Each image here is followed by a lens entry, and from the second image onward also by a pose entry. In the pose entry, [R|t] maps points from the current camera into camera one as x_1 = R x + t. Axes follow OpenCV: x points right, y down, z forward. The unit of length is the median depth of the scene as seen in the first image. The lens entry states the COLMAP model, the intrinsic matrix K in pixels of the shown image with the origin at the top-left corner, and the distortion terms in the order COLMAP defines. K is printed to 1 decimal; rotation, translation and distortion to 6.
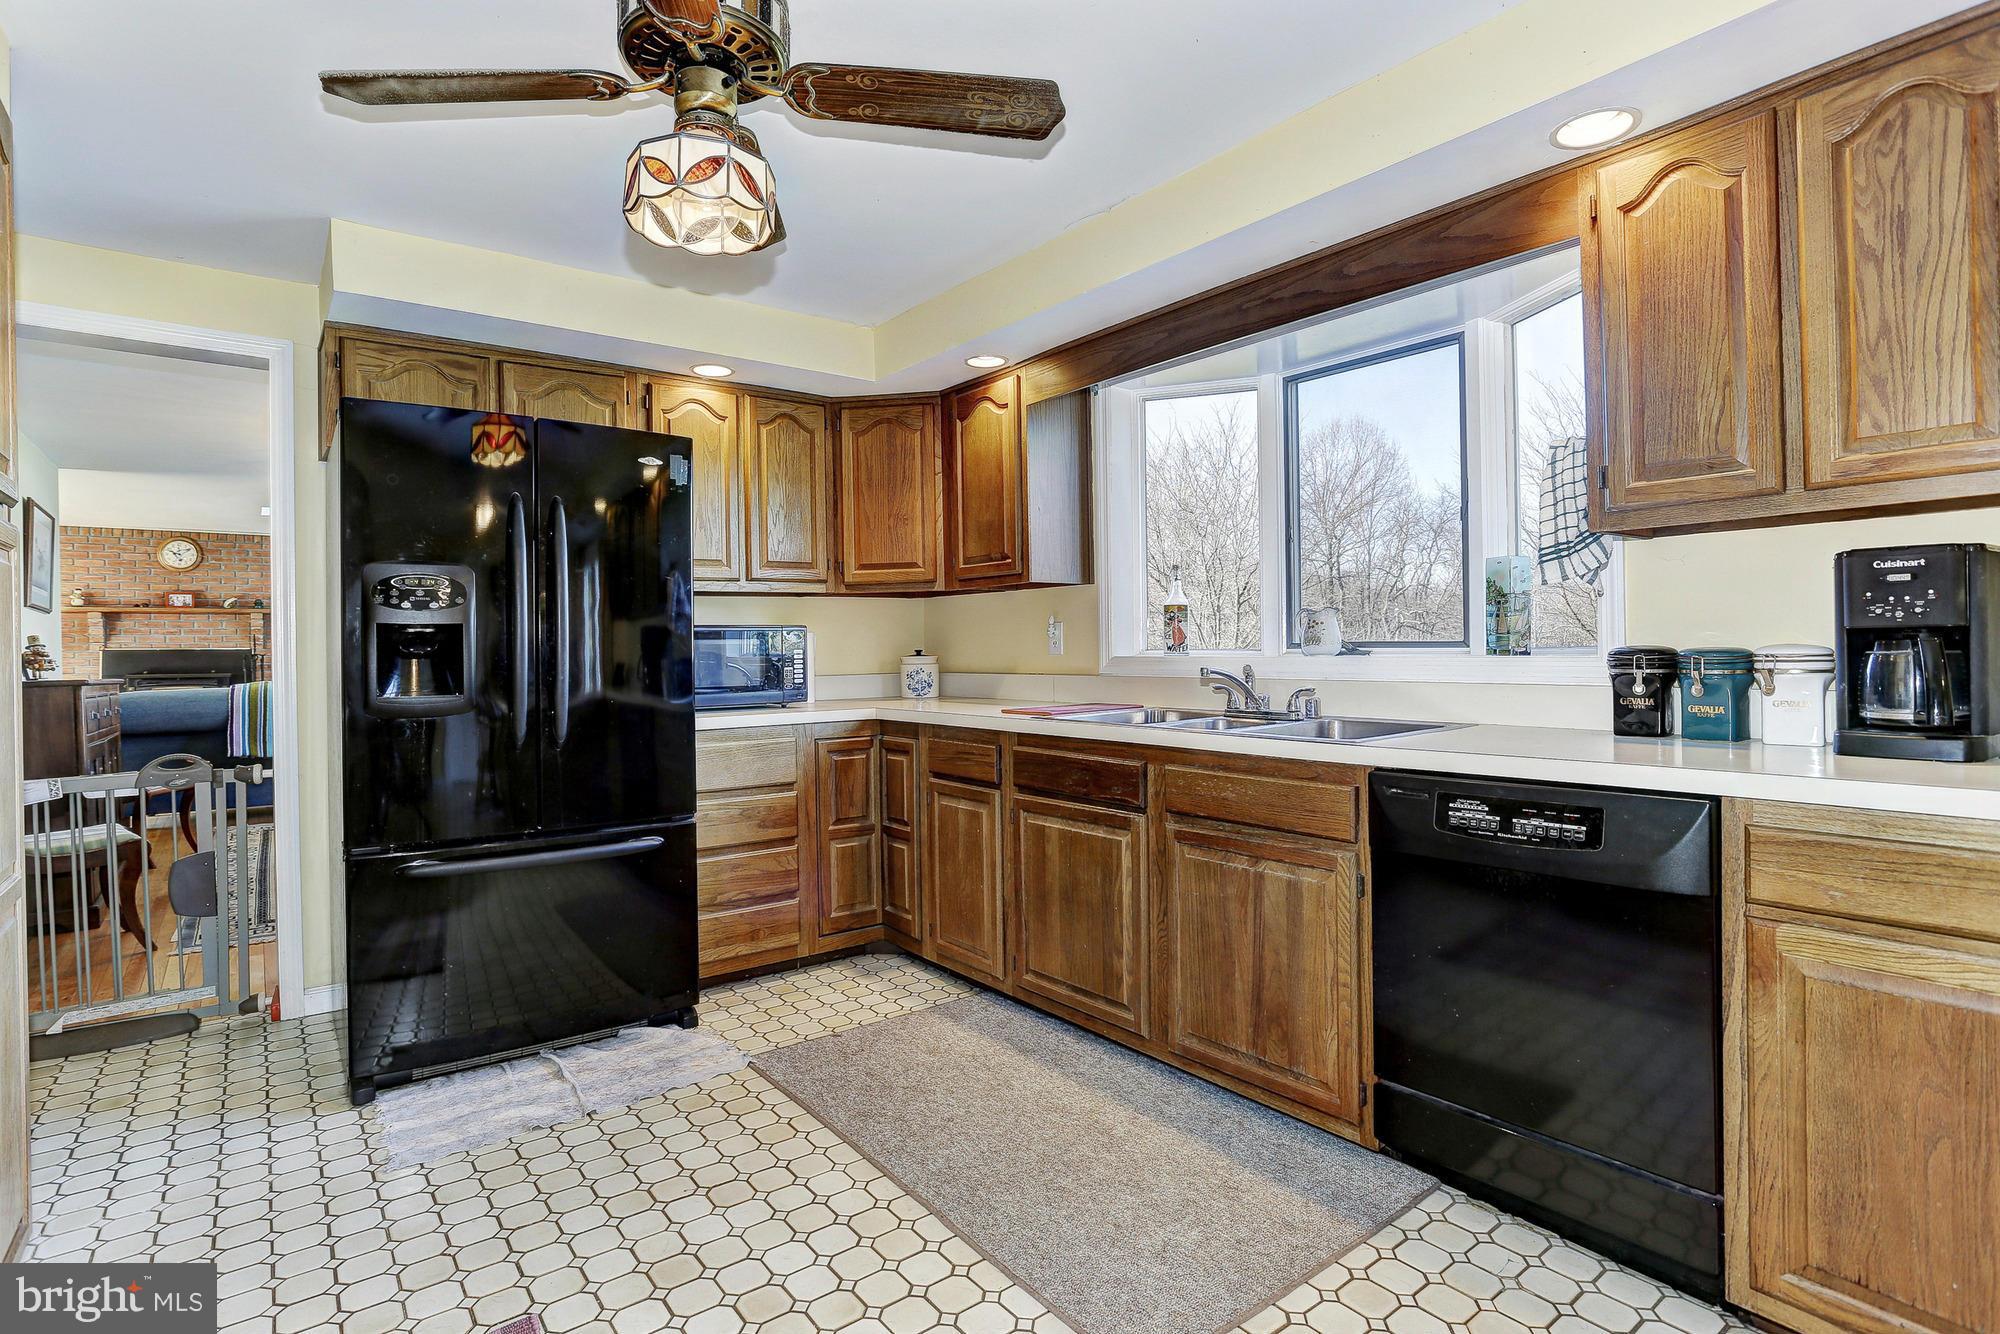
lens RADIAL K [[978.2, 0, 1014.1], [0, 978.2, 658.2], [0, 0, 1]] dist [-0.045447, 0.001898]
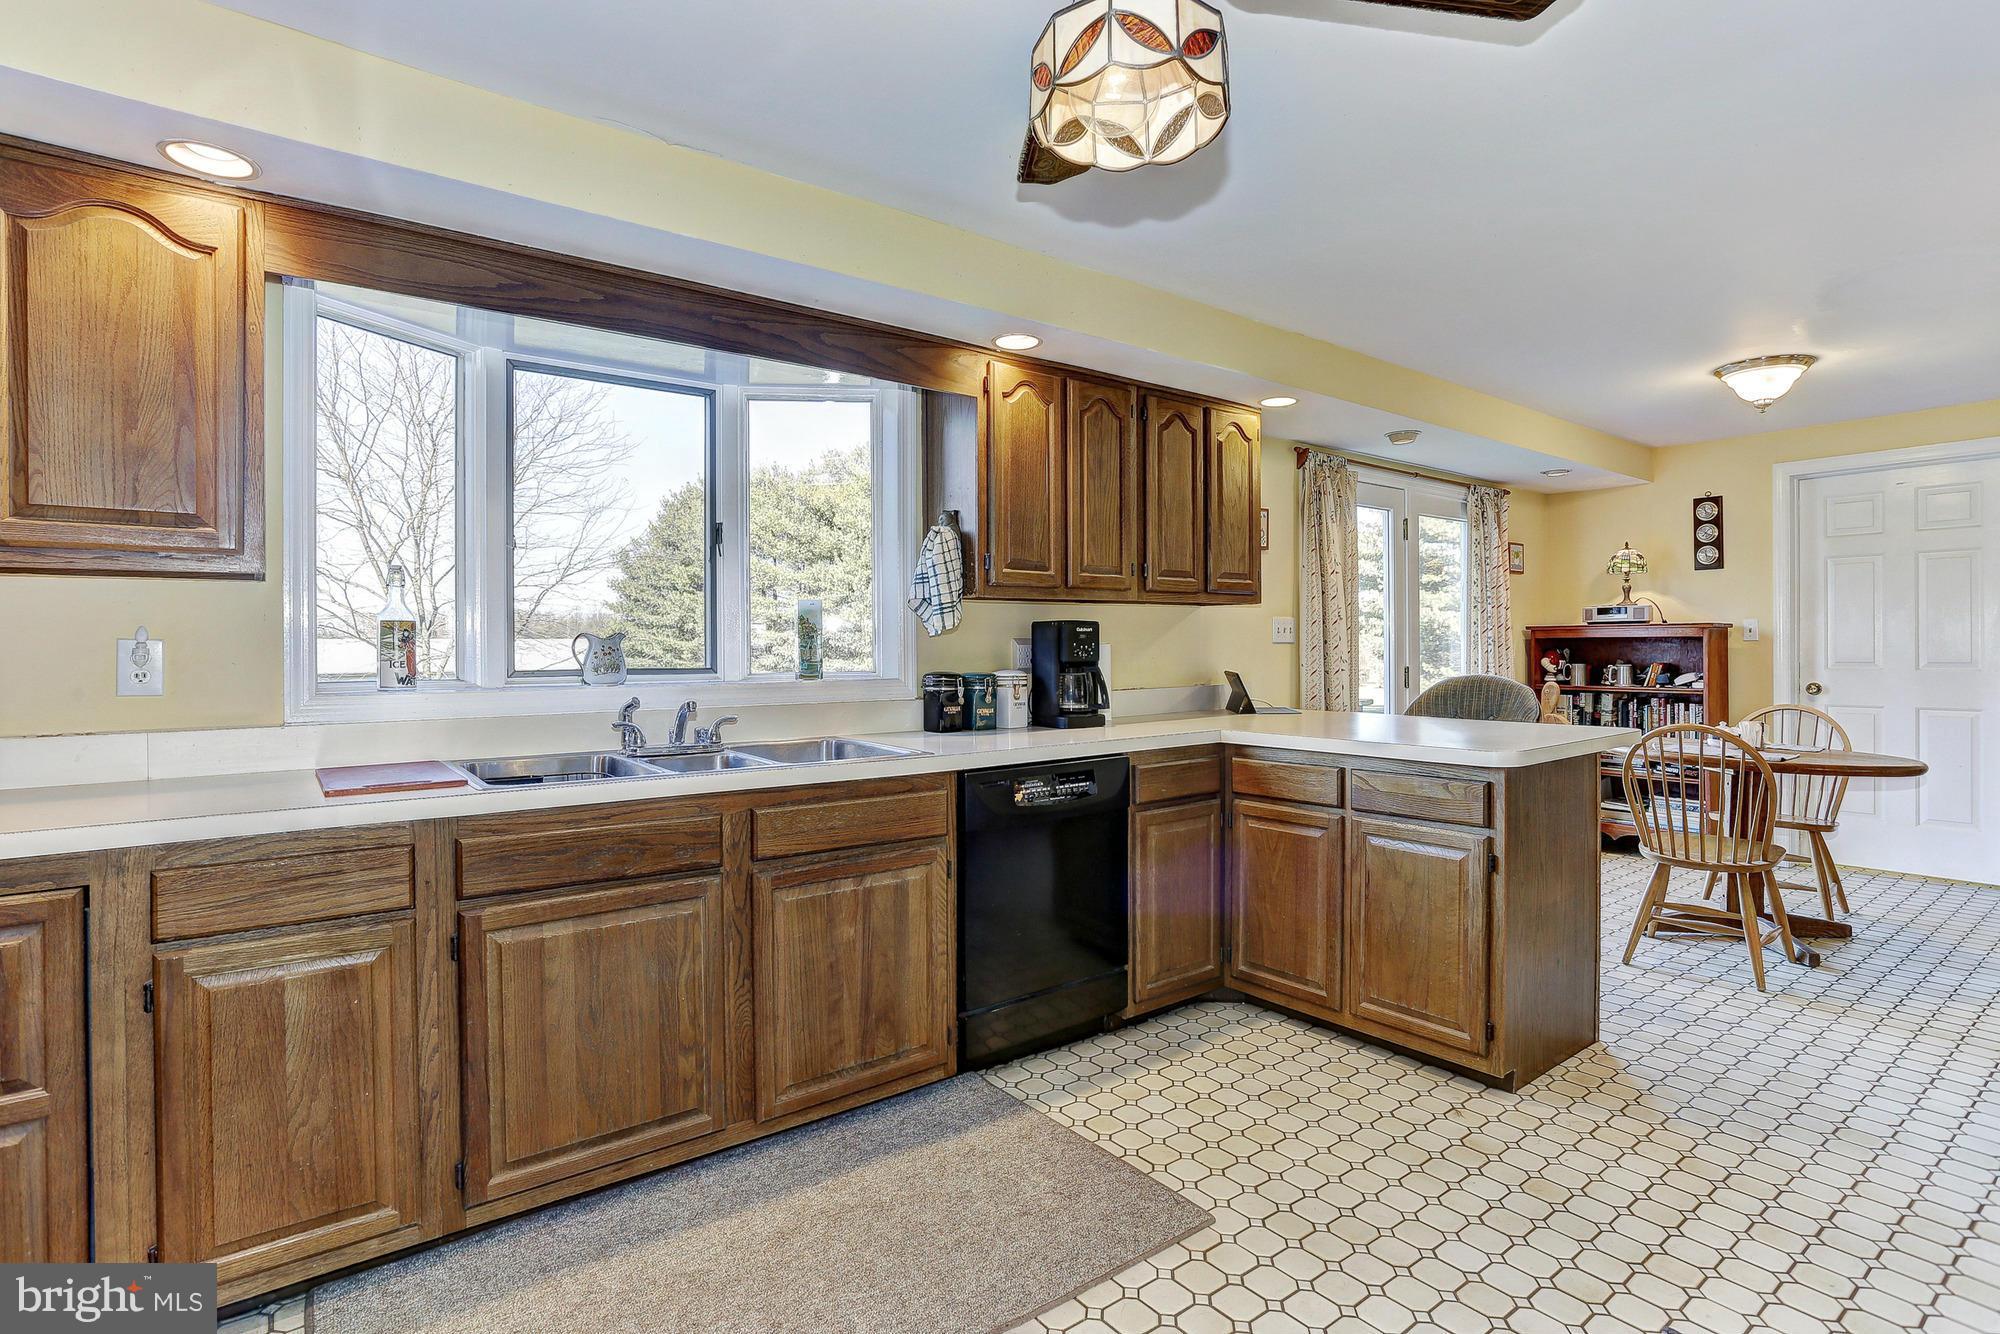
lens RADIAL K [[961.3, 0, 1003.9], [0, 961.3, 660.7], [0, 0, 1]] dist [-0.017302, 0.007945]
pose [[0.027934, -0.008793, 0.999571, -0.533685], [0.013781, 0.999870, 0.008410, -0.025835], [-0.999515, 0.013540, 0.028052, 0.539933]]
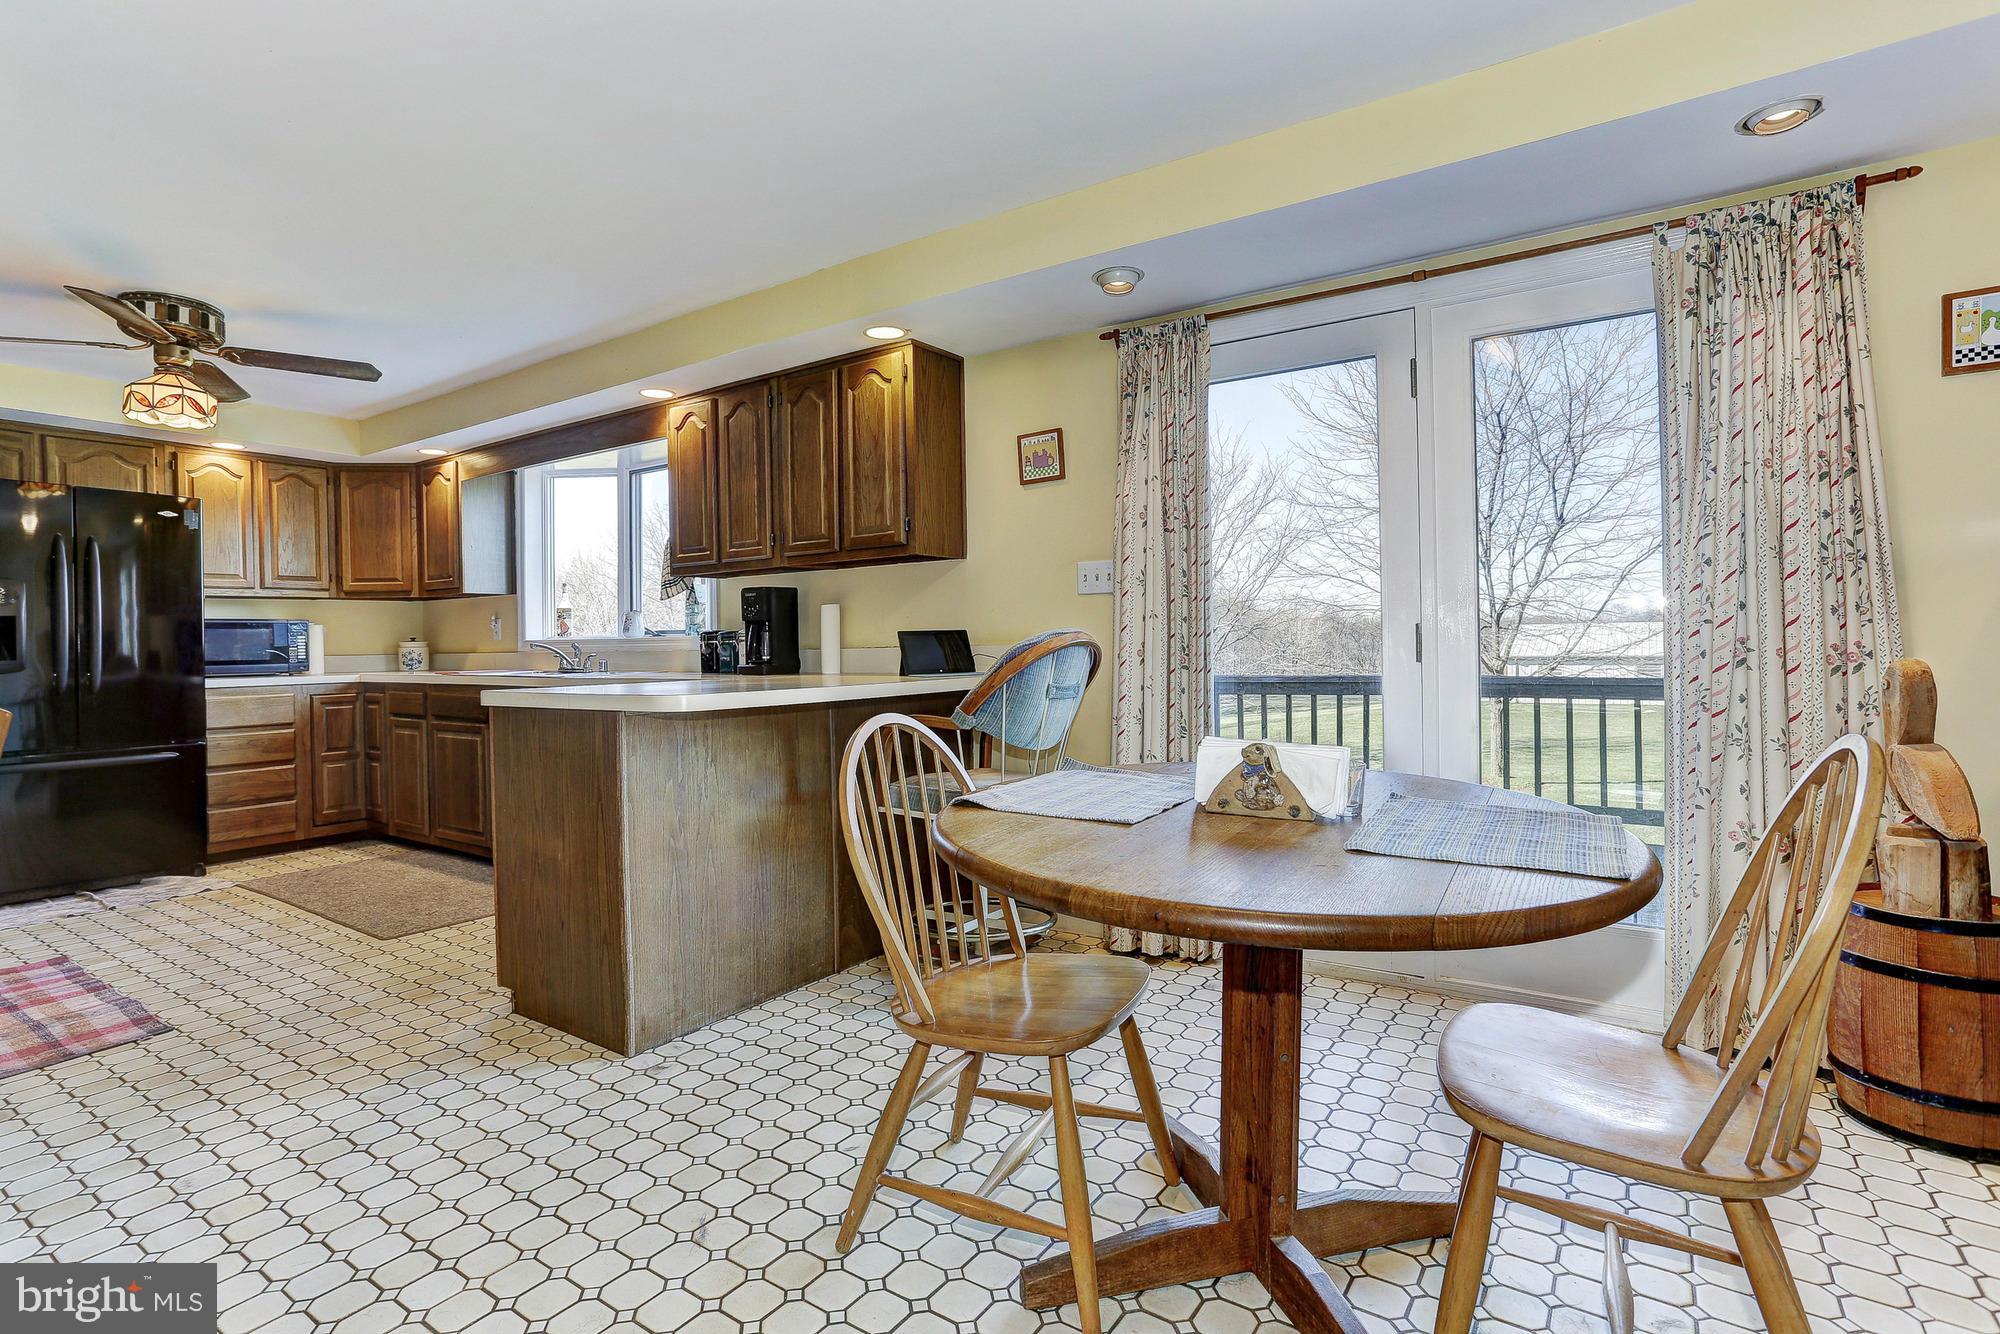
lens RADIAL K [[961.3, 0, 995.4], [0, 961.3, 655.0], [0, 0, 1]] dist [-0.017302, 0.007945]
pose [[0.957420, -0.004722, 0.288661, 0.394464], [0.005262, 0.999986, -0.001093, 0.029103], [-0.288652, 0.002565, 0.957431, -0.737422]]
